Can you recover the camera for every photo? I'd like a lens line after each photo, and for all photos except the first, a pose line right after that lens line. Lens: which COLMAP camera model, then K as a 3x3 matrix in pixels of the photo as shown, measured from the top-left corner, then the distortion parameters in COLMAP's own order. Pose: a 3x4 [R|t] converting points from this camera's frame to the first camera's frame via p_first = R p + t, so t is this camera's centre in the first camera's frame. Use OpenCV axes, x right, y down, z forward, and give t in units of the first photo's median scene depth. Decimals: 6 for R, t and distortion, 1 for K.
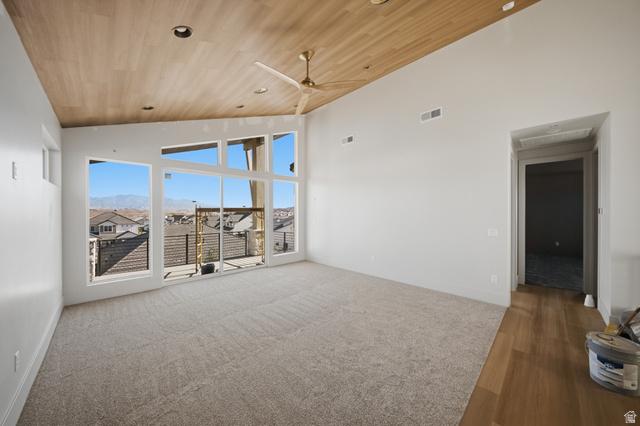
lens RADIAL K [[225.5, 0, 311.3], [0, 225.5, 210.6], [0, 0, 1]] dist [0.004216, -0.003160]
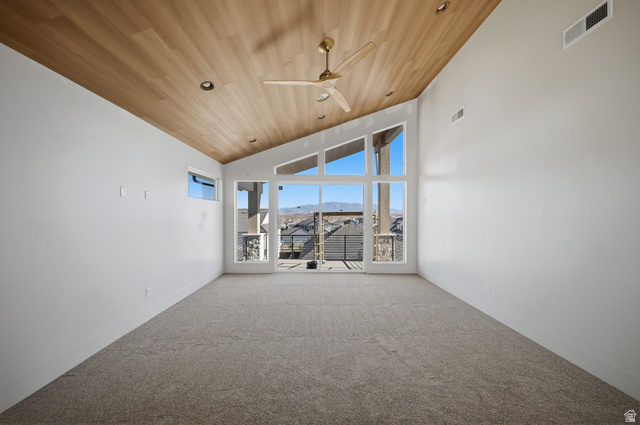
lens RADIAL K [[225.5, 0, 317.5], [0, 225.5, 216.7], [0, 0, 1]] dist [0.004216, -0.003160]
pose [[0.723983, 0.004564, -0.689803, 0.442506], [0.004064, 0.999933, 0.010881, -0.002702], [0.689806, -0.010681, 0.723915, 0.228818]]
